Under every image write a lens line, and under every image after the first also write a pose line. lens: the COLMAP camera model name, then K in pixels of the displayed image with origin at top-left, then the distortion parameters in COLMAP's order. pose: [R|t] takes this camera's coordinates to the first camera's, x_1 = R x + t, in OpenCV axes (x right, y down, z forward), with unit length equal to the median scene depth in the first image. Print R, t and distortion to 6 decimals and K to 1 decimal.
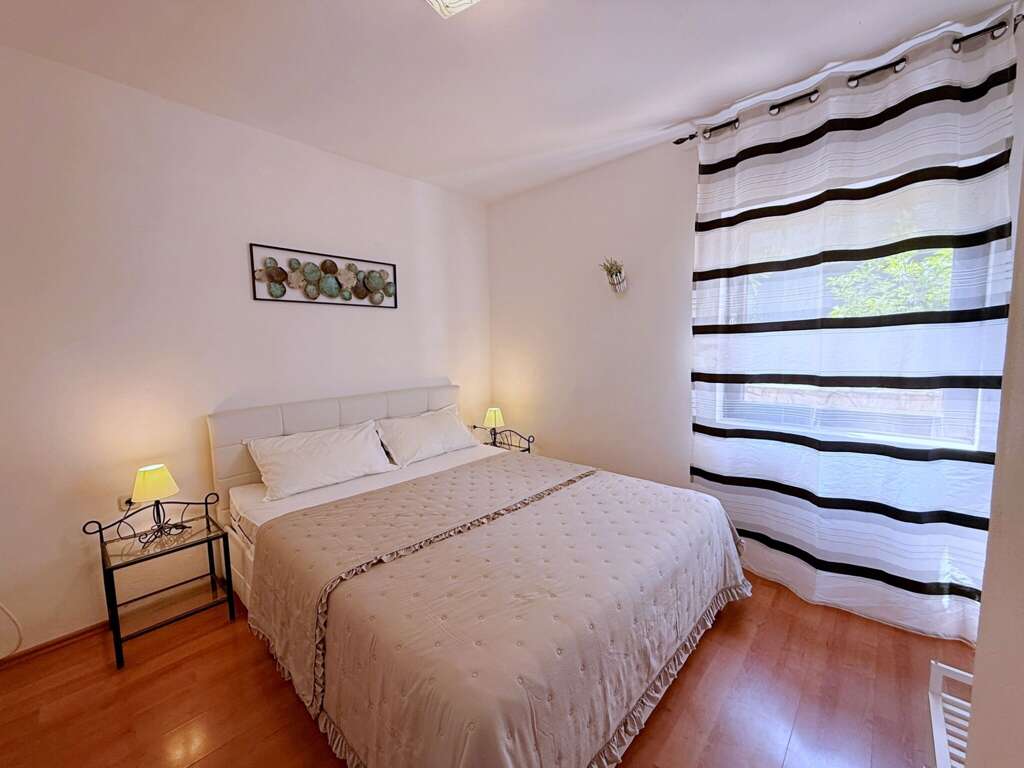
lens RADIAL K [[408.6, 0, 514.7], [0, 408.6, 398.2], [0, 0, 1]] dist [0.000225, 0.000006]
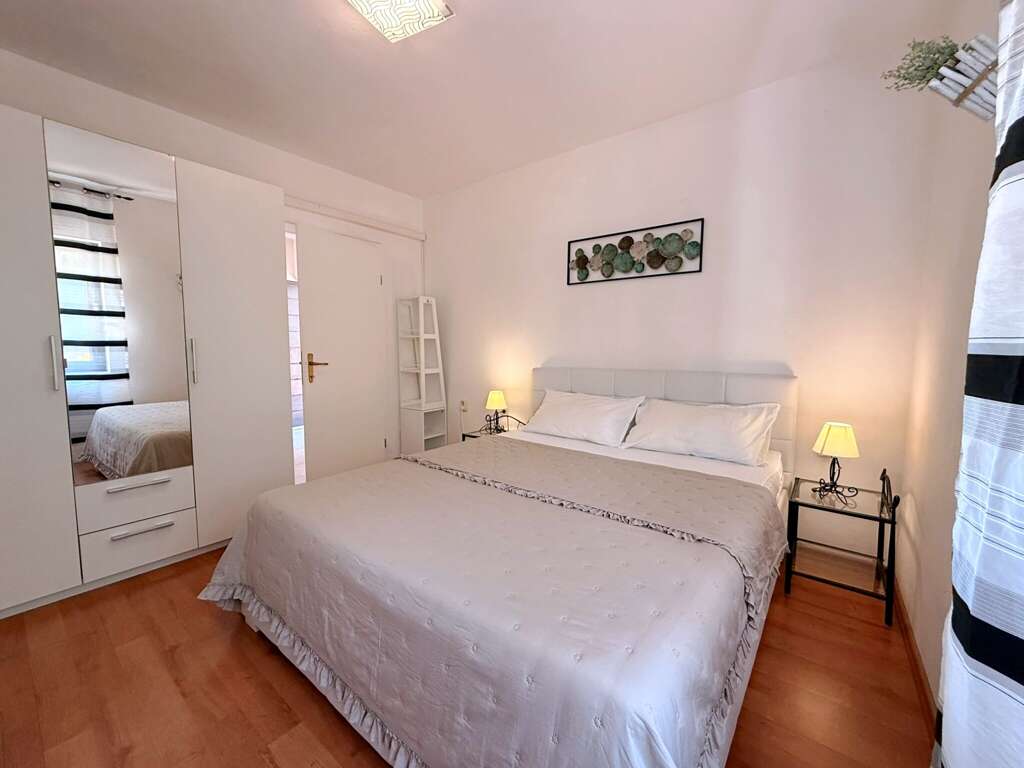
lens RADIAL K [[411.7, 0, 508.7], [0, 411.7, 383.9], [0, 0, 1]] dist [0.000685, 0.000068]
pose [[0.081112, 0.153328, -0.984841, 0.583730], [-0.099163, 0.984436, 0.145098, -0.085194], [0.991760, 0.085890, 0.095054, 0.600617]]
